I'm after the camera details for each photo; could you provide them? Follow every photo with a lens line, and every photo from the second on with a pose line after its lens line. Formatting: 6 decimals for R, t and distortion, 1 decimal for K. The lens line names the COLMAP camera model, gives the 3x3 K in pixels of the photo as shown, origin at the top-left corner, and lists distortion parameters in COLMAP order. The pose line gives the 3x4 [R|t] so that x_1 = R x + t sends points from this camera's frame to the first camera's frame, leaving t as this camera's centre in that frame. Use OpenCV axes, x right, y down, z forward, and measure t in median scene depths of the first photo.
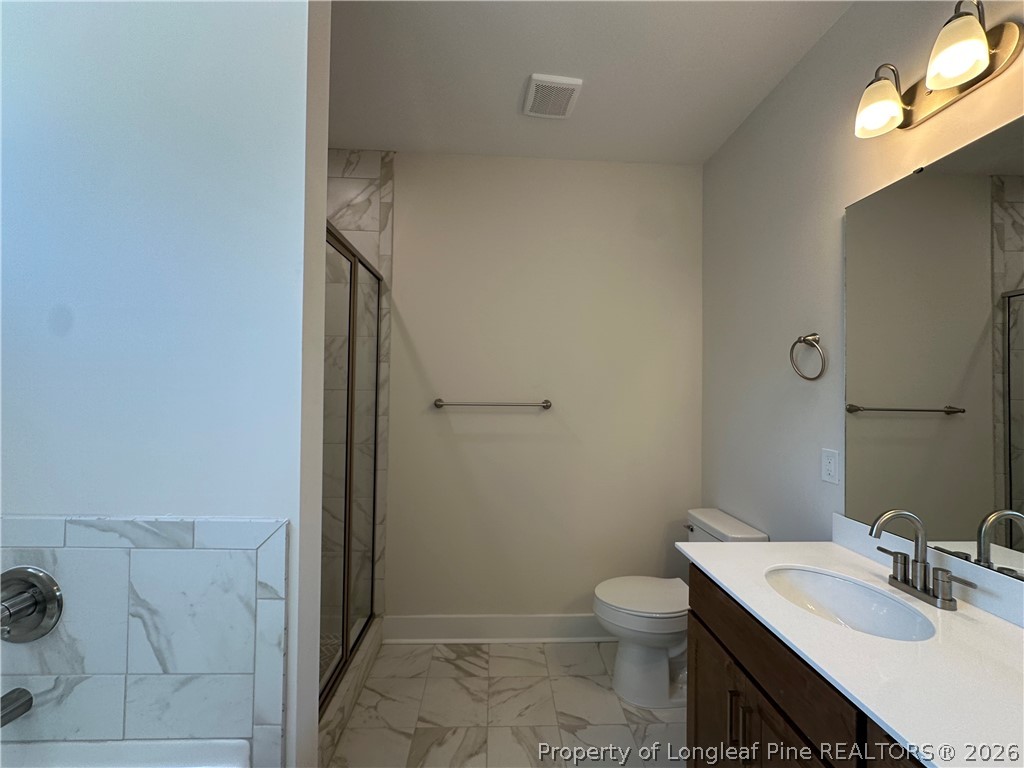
lens RADIAL K [[409.5, 0, 512.0], [0, 409.5, 382.8], [0, 0, 1]] dist [-0.003599, -0.000150]
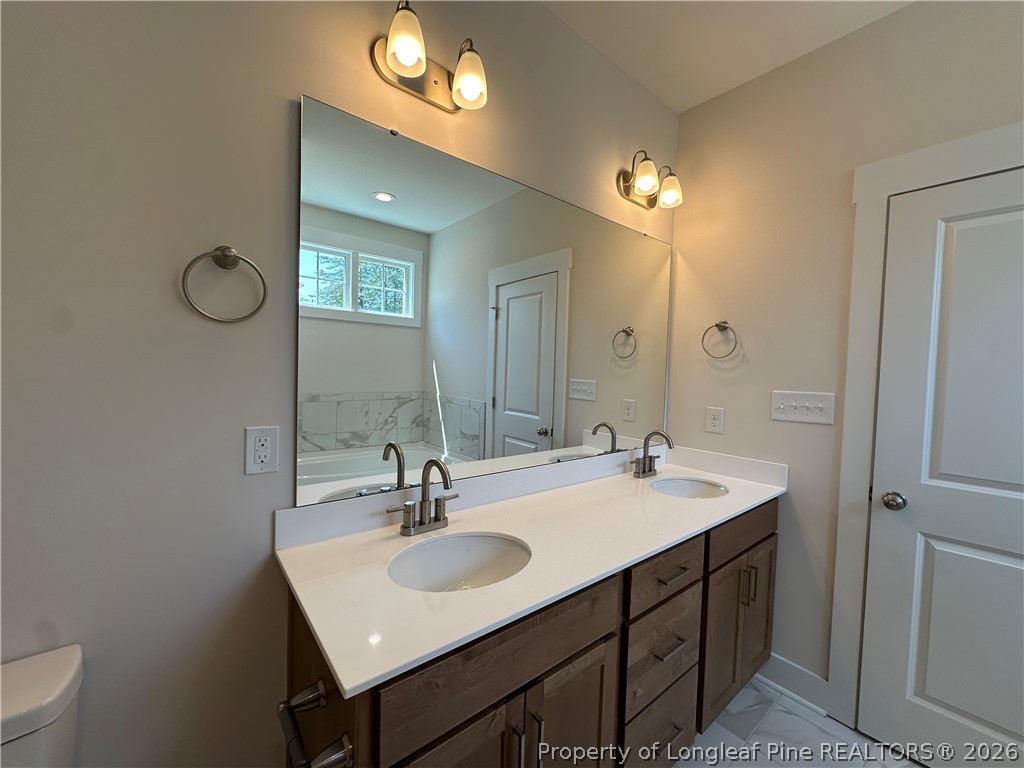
lens RADIAL K [[409.5, 0, 512.0], [0, 409.5, 382.8], [0, 0, 1]] dist [-0.003599, -0.000150]
pose [[-0.602501, -0.060583, 0.795816, -0.049304], [-0.063332, 0.997600, 0.027996, 0.057491], [-0.795602, -0.033533, -0.604891, 1.496565]]
